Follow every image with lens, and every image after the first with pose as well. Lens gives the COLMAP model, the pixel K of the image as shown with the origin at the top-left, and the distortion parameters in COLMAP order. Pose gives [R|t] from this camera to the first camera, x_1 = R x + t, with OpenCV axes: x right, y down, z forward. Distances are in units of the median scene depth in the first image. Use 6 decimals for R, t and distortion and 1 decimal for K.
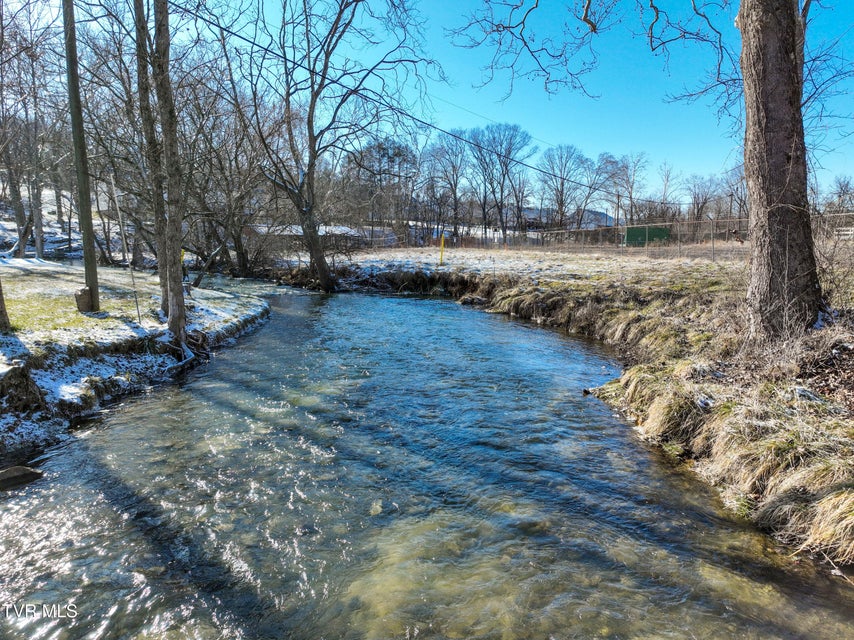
lens RADIAL K [[599.7, 0, 426.1], [0, 599.7, 319.1], [0, 0, 1]] dist [0.000646, 0.001688]
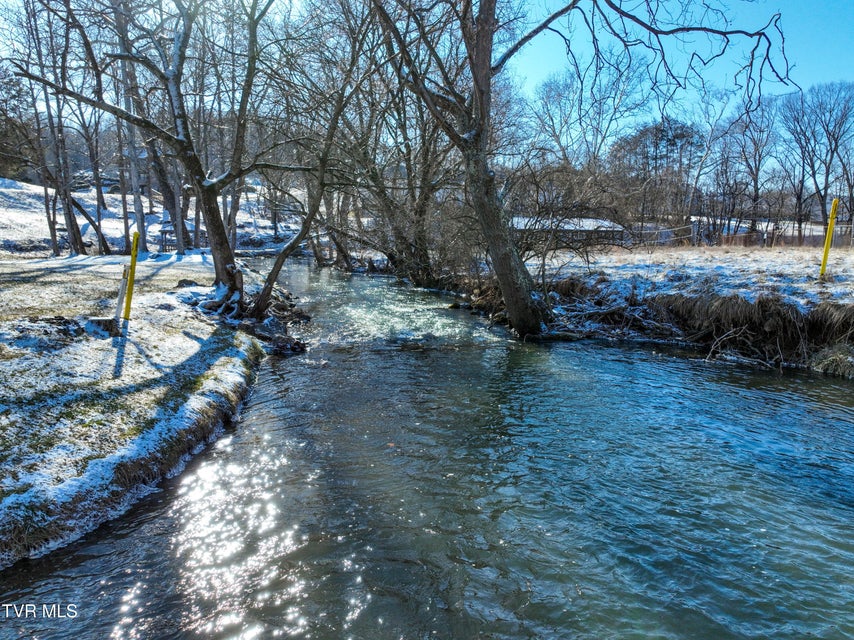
lens RADIAL K [[599.7, 0, 427.0], [0, 599.7, 318.0], [0, 0, 1]] dist [0.000646, 0.001688]
pose [[0.908922, 0.053430, -0.413530, -0.009762], [-0.054971, 0.998454, 0.008181, -0.011657], [0.413328, 0.015296, 0.910454, 0.115133]]
